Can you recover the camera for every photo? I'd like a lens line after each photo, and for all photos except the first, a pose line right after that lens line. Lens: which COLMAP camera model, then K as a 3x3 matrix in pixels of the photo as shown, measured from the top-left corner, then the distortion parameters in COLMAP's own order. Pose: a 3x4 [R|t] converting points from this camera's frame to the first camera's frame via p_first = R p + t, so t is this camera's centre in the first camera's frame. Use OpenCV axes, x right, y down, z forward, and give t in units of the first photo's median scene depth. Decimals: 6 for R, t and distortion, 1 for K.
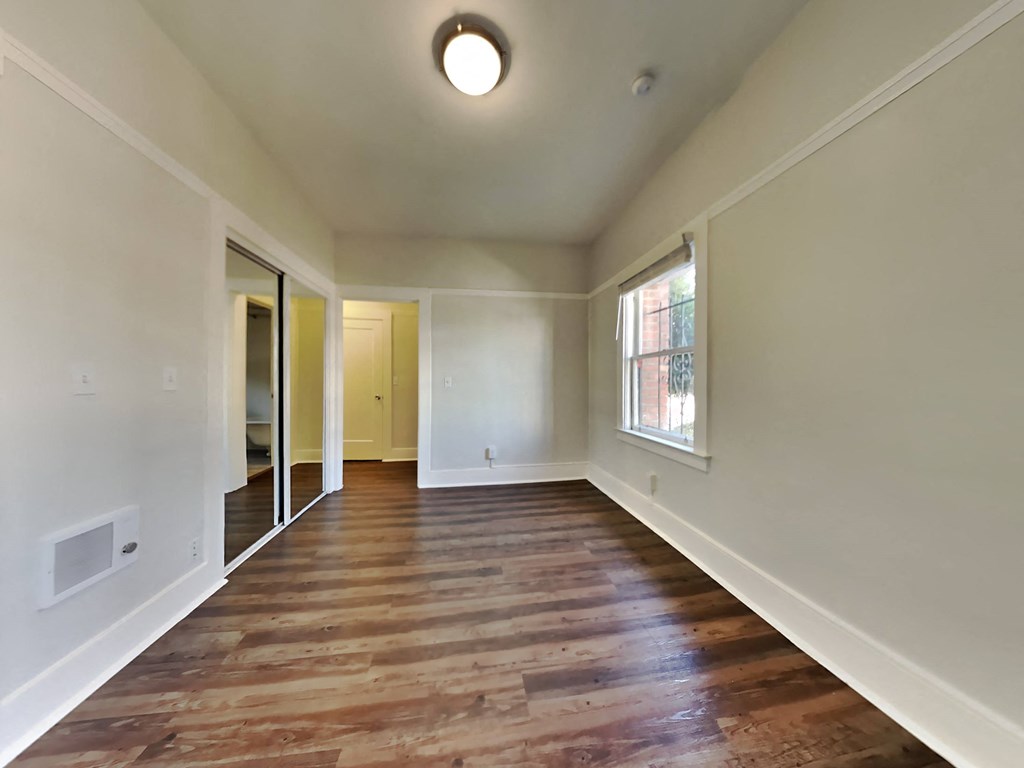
lens RADIAL K [[408.8, 0, 512.0], [0, 408.8, 384.0], [0, 0, 1]] dist [-0.000168, -0.000008]
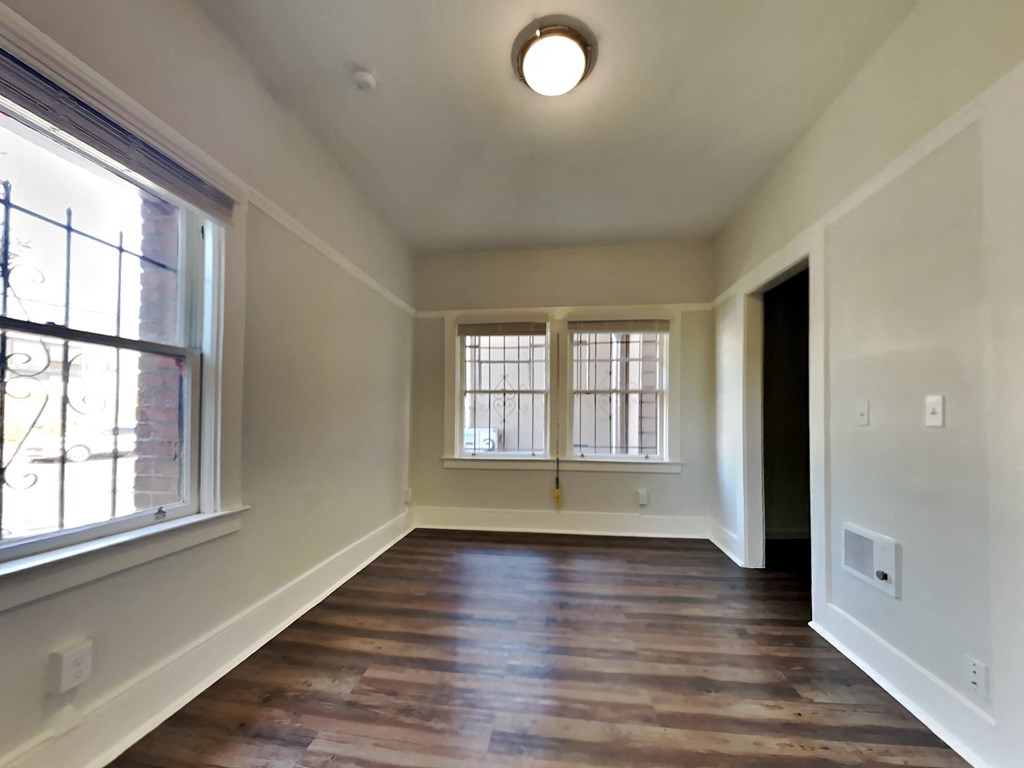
lens RADIAL K [[413.0, 0, 513.0], [0, 413.0, 408.7], [0, 0, 1]] dist [0.000334, 0.000034]
pose [[-0.971918, -0.003483, 0.235294, -0.225674], [-0.006411, 0.999911, -0.011681, -0.002902], [-0.235232, -0.012862, -0.971854, 1.854678]]
